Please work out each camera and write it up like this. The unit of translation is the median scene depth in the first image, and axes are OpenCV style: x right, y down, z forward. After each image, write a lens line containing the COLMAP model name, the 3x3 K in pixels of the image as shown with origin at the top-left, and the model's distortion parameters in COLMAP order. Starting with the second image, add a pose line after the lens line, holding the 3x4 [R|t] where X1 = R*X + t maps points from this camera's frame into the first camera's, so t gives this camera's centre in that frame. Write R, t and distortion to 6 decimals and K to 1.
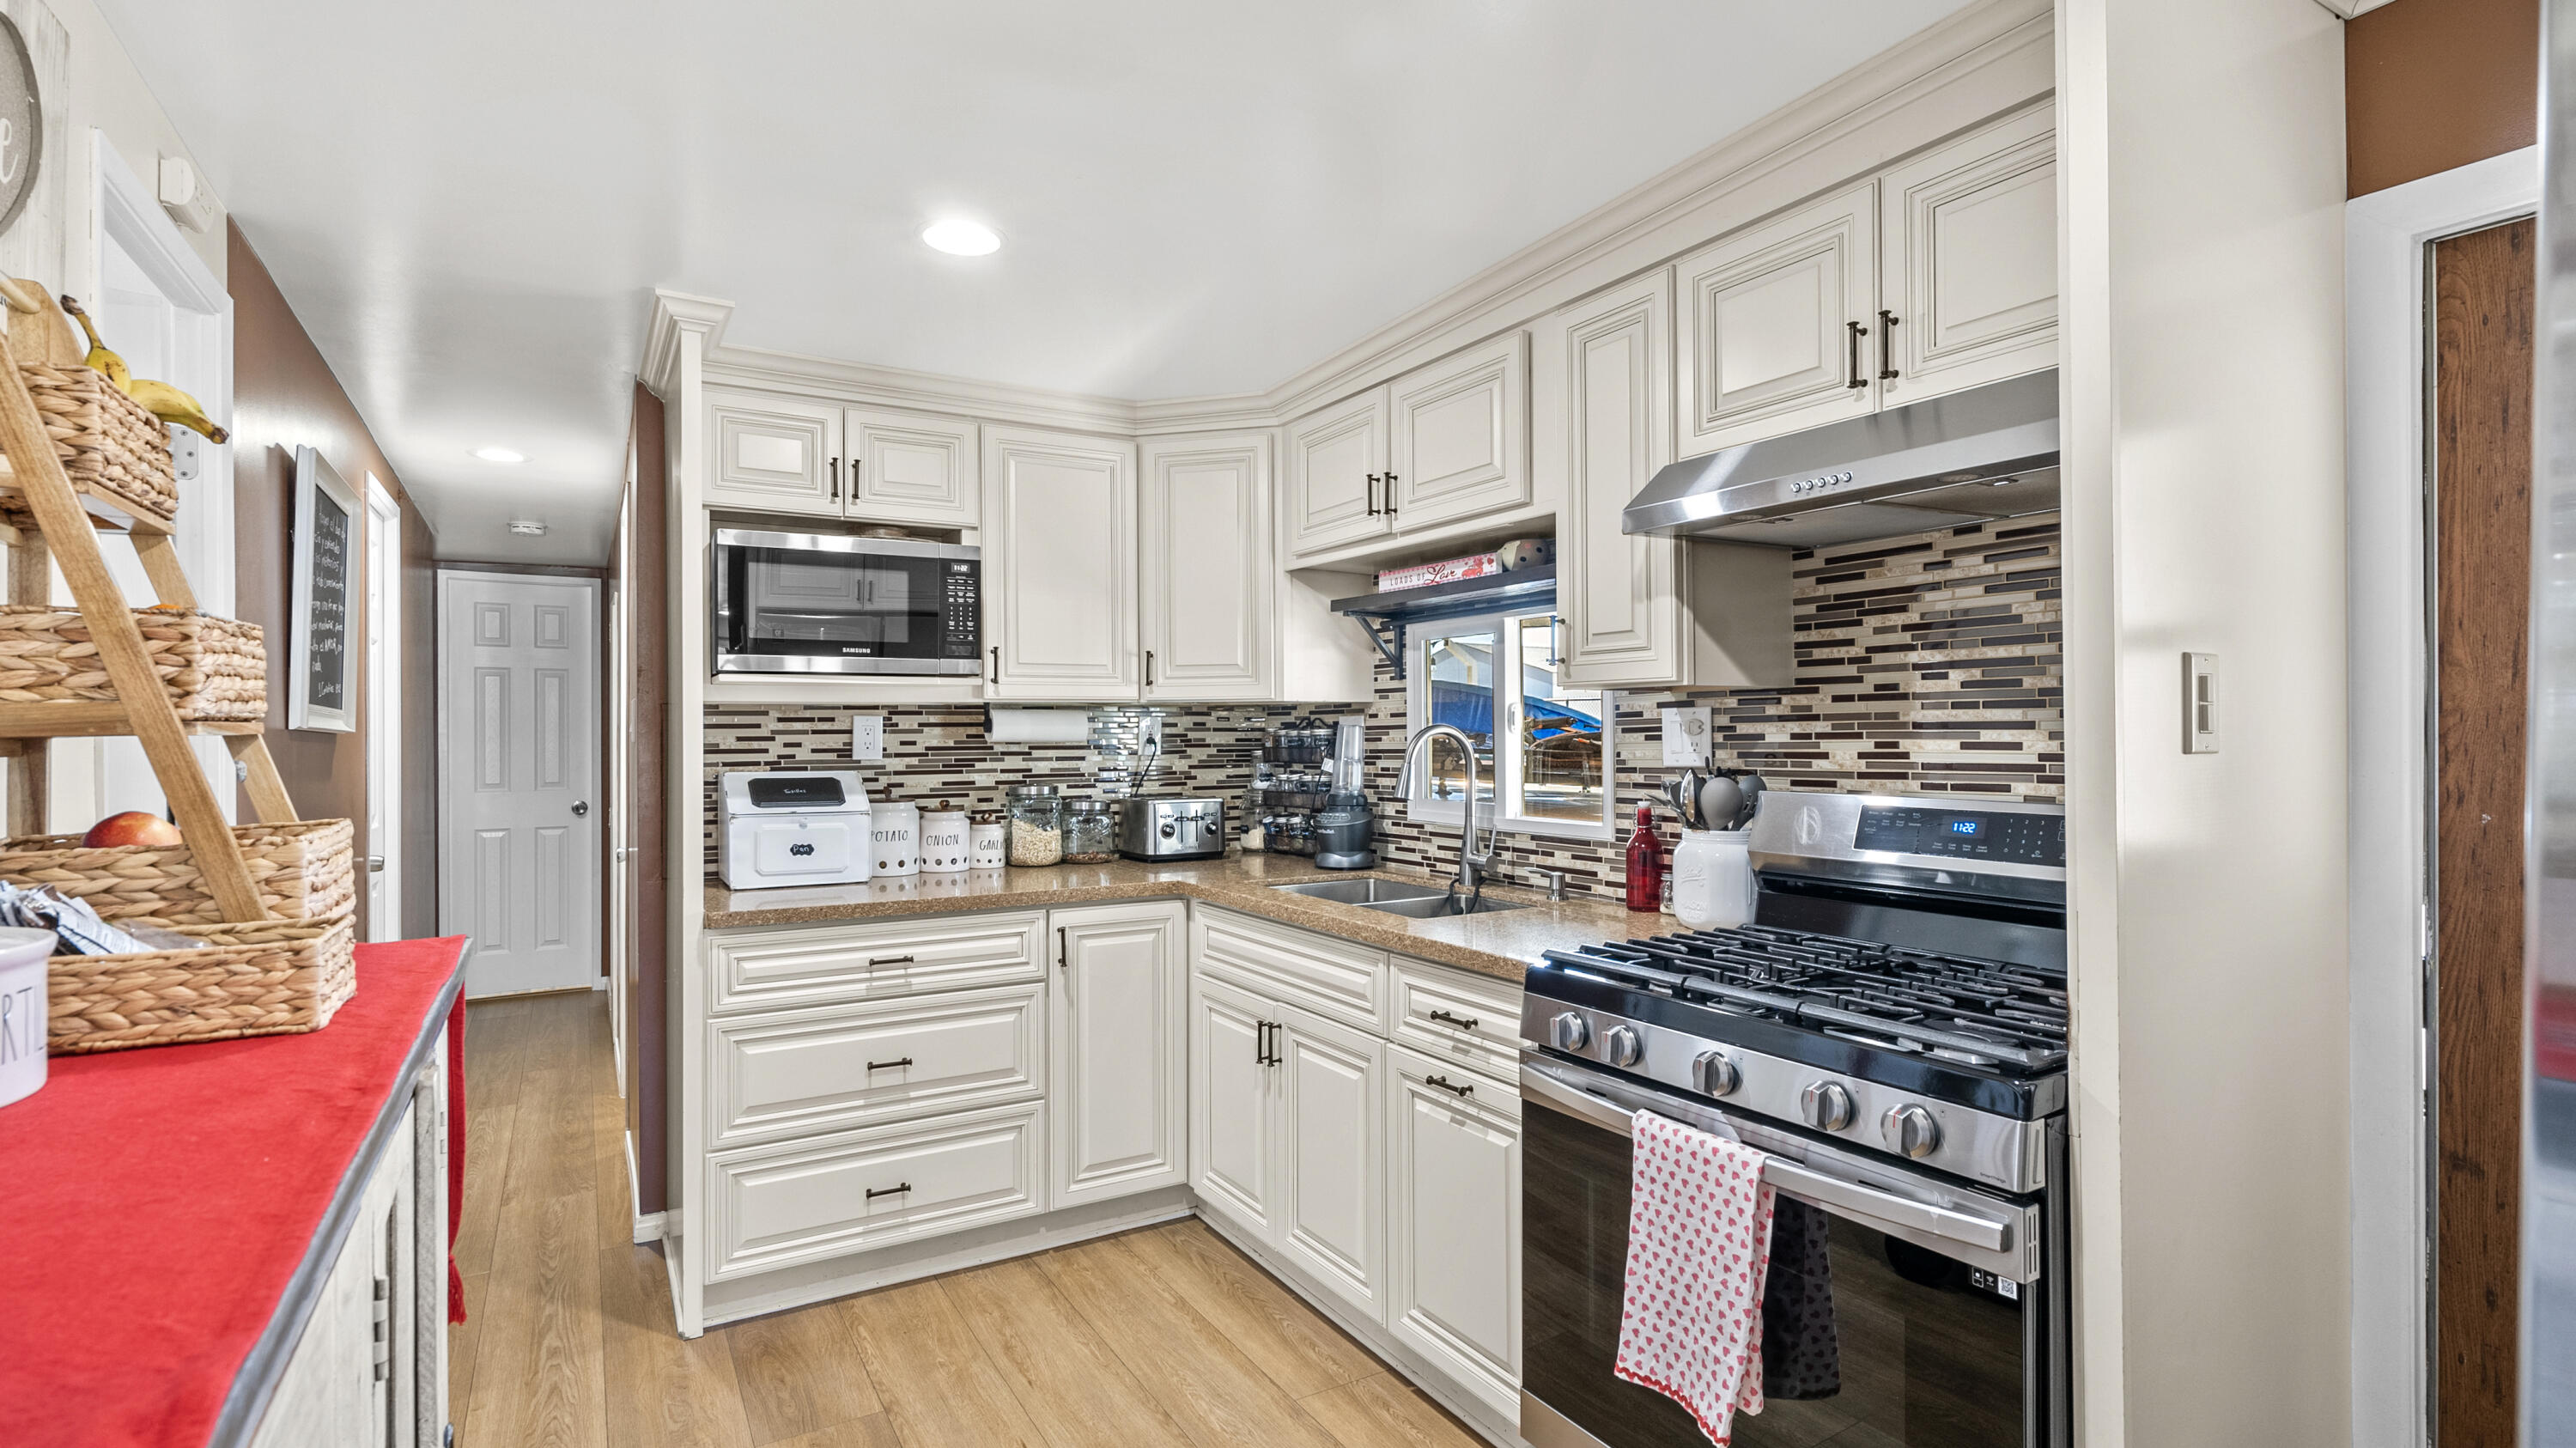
lens RADIAL K [[1189.4, 0, 1273.0], [0, 1189.4, 725.4], [0, 0, 1]] dist [0.001535, 0.001933]
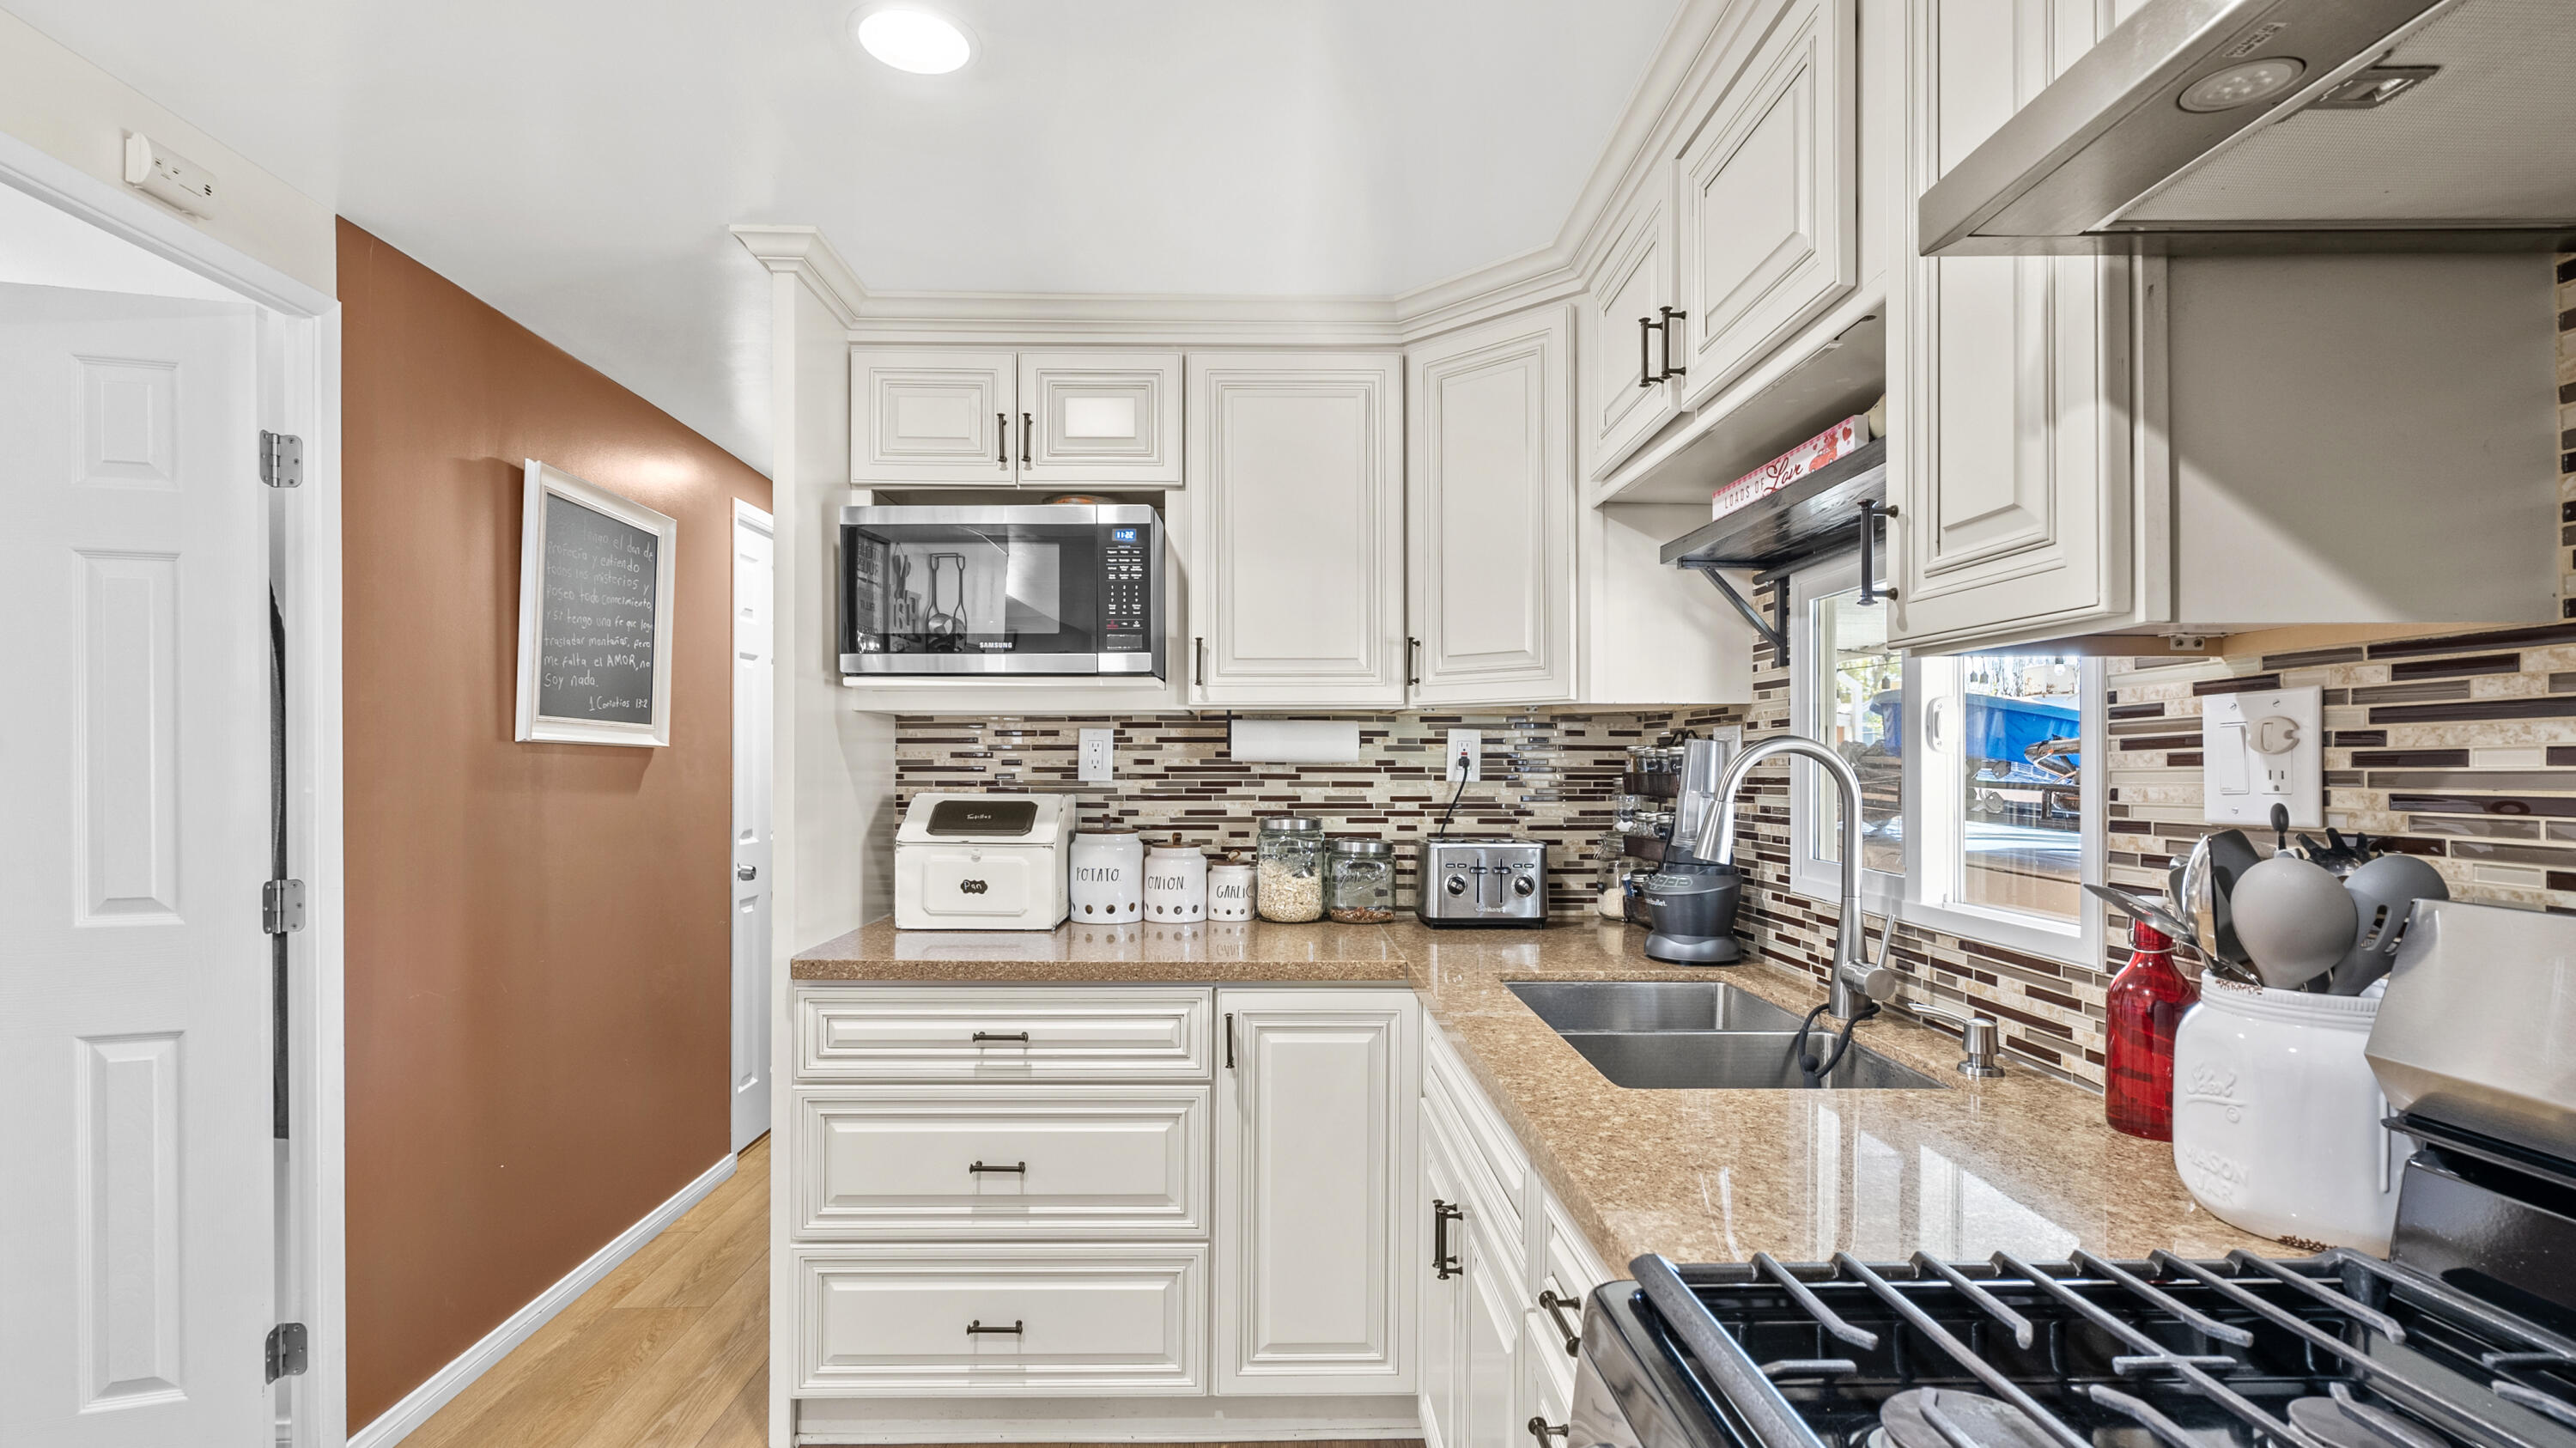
lens RADIAL K [[1189.4, 0, 1305.5], [0, 1189.4, 758.5], [0, 0, 1]] dist [0.001535, 0.001933]
pose [[0.875632, 0.006755, -0.482931, 0.212297], [-0.003403, 0.999964, 0.007819, 0.006423], [0.482966, -0.005203, 0.875624, 0.374069]]
